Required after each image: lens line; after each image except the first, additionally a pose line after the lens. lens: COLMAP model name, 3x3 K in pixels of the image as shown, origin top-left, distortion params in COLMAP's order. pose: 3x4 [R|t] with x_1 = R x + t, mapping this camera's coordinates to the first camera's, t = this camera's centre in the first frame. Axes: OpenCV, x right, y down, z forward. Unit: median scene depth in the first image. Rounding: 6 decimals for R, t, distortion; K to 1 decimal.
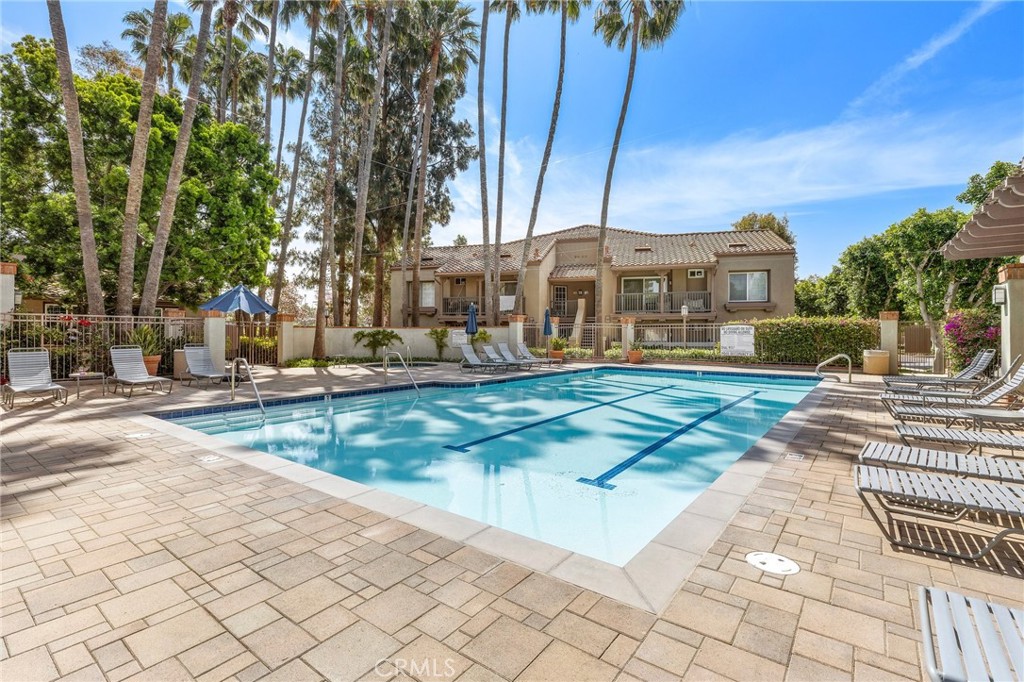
lens RADIAL K [[461.0, 0, 510.8], [0, 461.0, 334.7], [0, 0, 1]] dist [-0.000072, -0.000010]
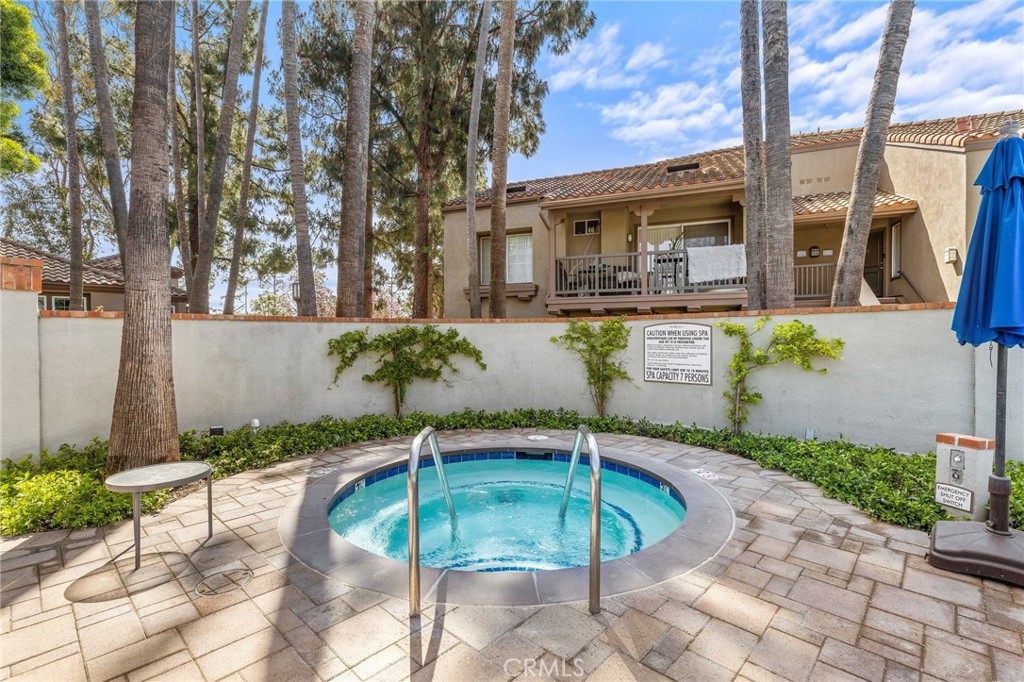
lens RADIAL K [[461.0, 0, 510.8], [0, 461.0, 334.7], [0, 0, 1]] dist [-0.000072, -0.000010]
pose [[0.994370, -0.009730, -0.105516, -0.172579], [0.009425, 0.999950, -0.003397, -0.003428], [0.105544, 0.002383, 0.994412, 0.644115]]
